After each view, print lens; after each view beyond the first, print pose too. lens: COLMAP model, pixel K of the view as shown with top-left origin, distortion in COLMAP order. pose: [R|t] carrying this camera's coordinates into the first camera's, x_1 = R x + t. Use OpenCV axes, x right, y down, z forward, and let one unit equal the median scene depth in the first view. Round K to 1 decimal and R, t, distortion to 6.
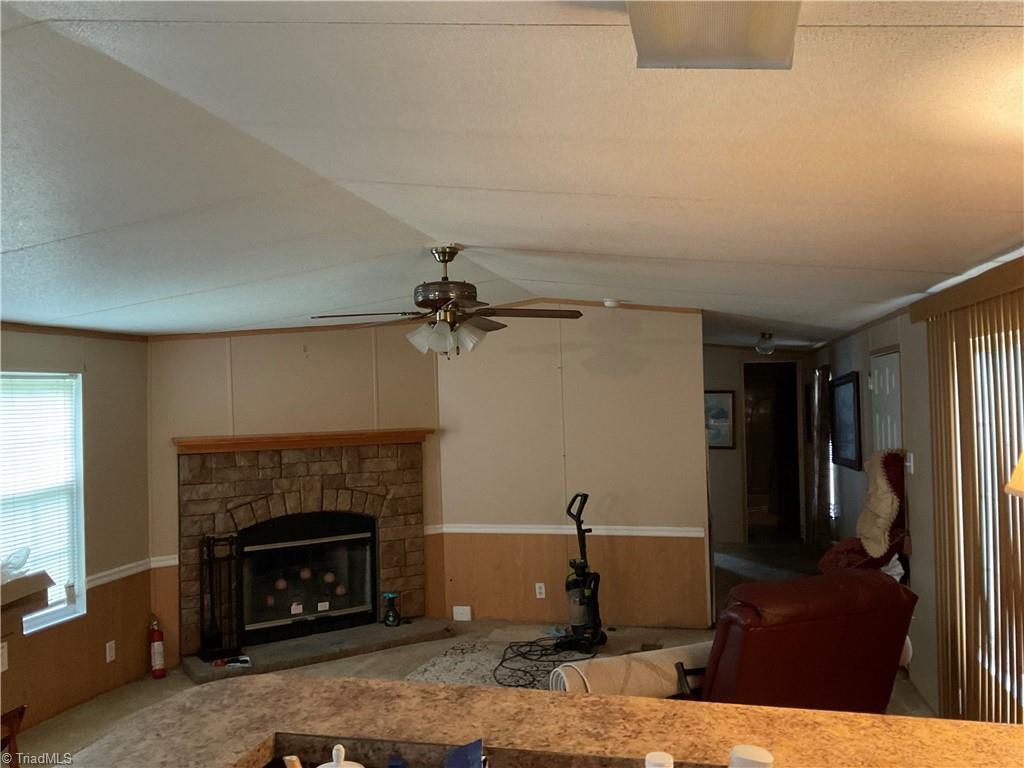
lens RADIAL K [[841.5, 0, 516.5], [0, 841.5, 375.5], [0, 0, 1]] dist [0.087531, -0.169422]
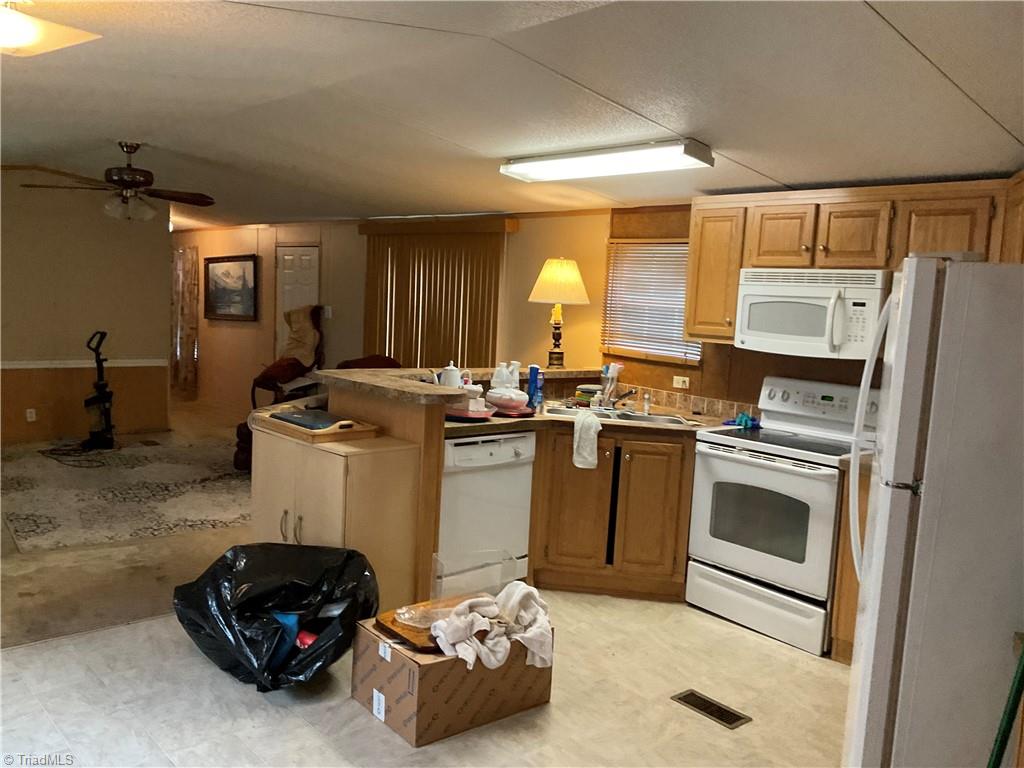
lens RADIAL K [[841.5, 0, 504.4], [0, 841.5, 384.5], [0, 0, 1]] dist [0.087531, -0.169422]
pose [[0.575418, -0.038398, 0.816958, -0.634874], [-0.082943, 0.991007, 0.104999, 0.032456], [-0.813643, -0.128180, 0.567058, -0.251296]]
